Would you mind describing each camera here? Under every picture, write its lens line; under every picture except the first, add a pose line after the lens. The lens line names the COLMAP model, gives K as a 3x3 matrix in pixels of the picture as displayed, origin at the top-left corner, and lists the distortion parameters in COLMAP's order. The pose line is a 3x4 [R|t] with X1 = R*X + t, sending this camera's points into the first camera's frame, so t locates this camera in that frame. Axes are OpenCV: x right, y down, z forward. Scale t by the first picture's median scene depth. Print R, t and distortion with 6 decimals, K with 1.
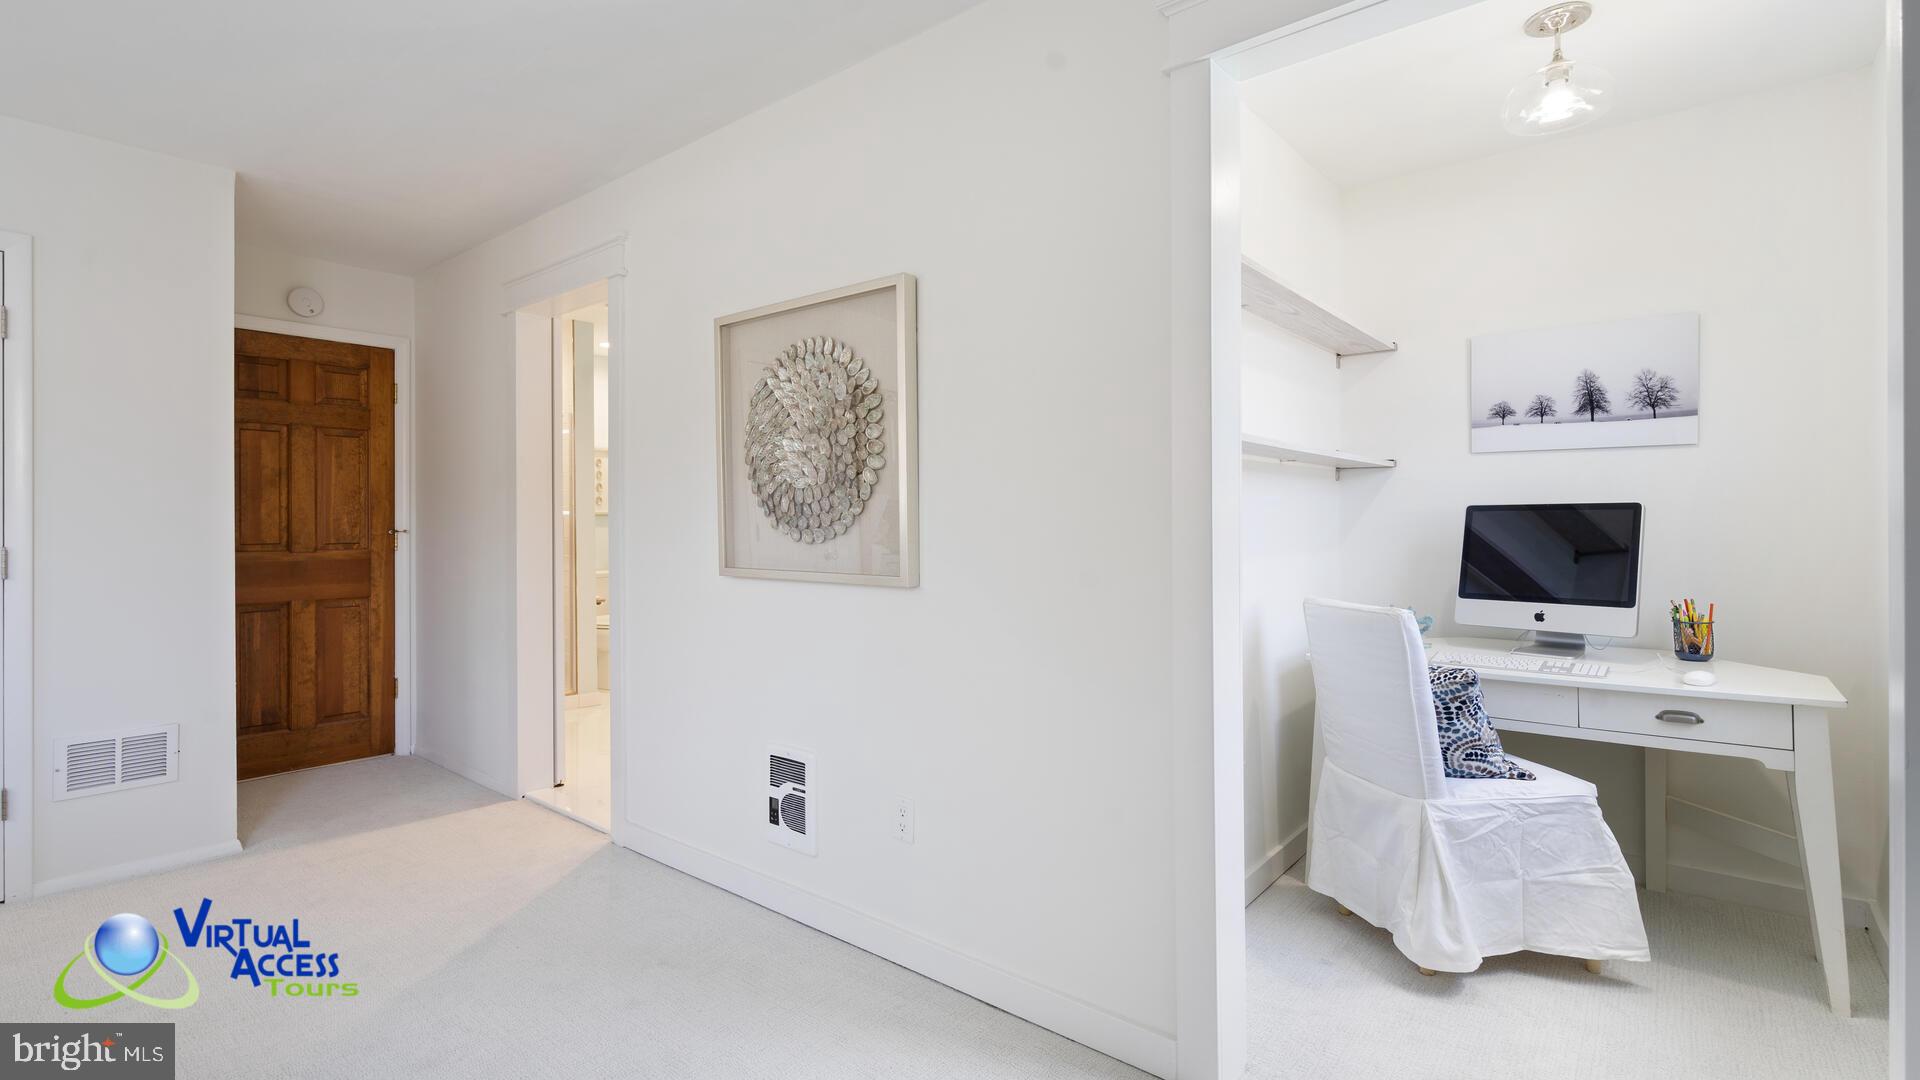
lens RADIAL K [[886.2, 0, 961.1], [0, 886.2, 521.0], [0, 0, 1]] dist [-0.003393, -0.000599]
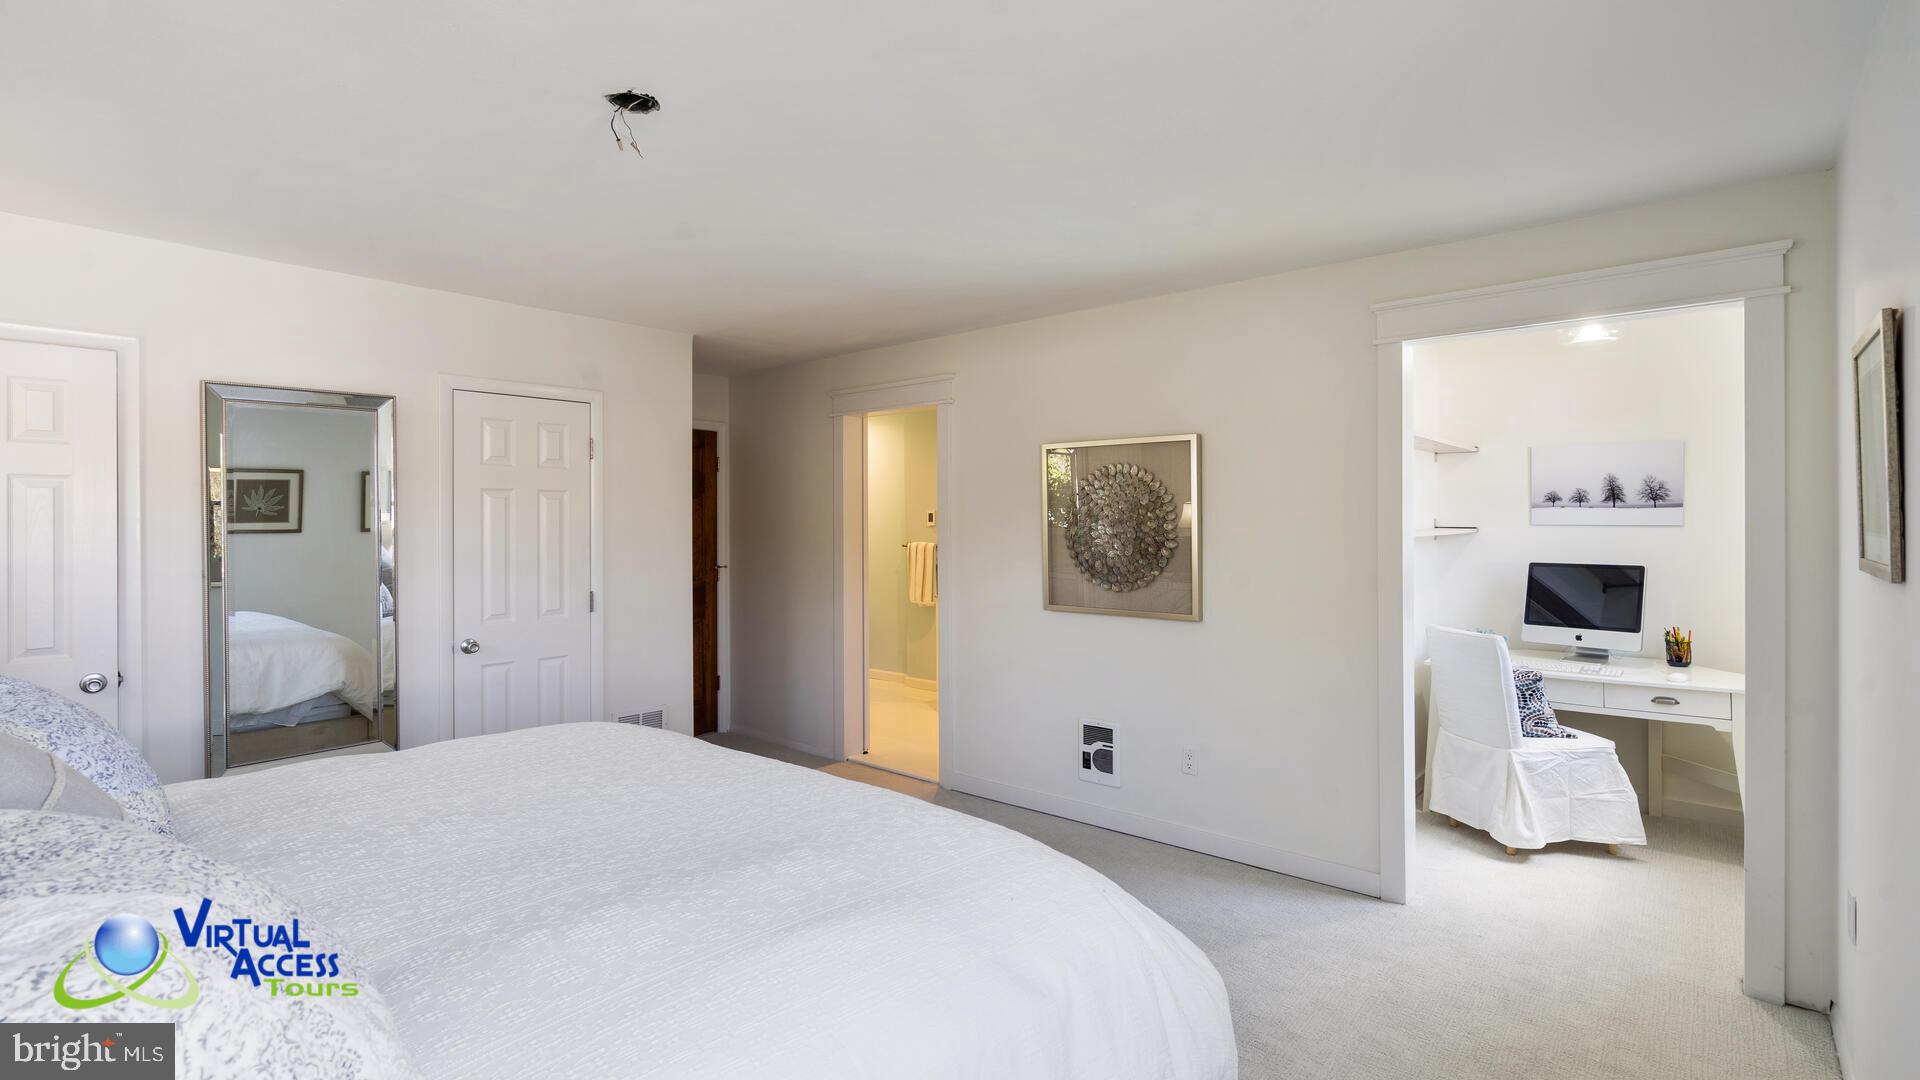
lens RADIAL K [[888.8, 0, 965.7], [0, 888.8, 523.4], [0, 0, 1]] dist [-0.003534, 0.000298]
pose [[0.999851, -0.000052, -0.017256, -0.421284], [0.000105, 0.999995, 0.003088, -0.103709], [0.017256, -0.003089, 0.999846, -0.612750]]
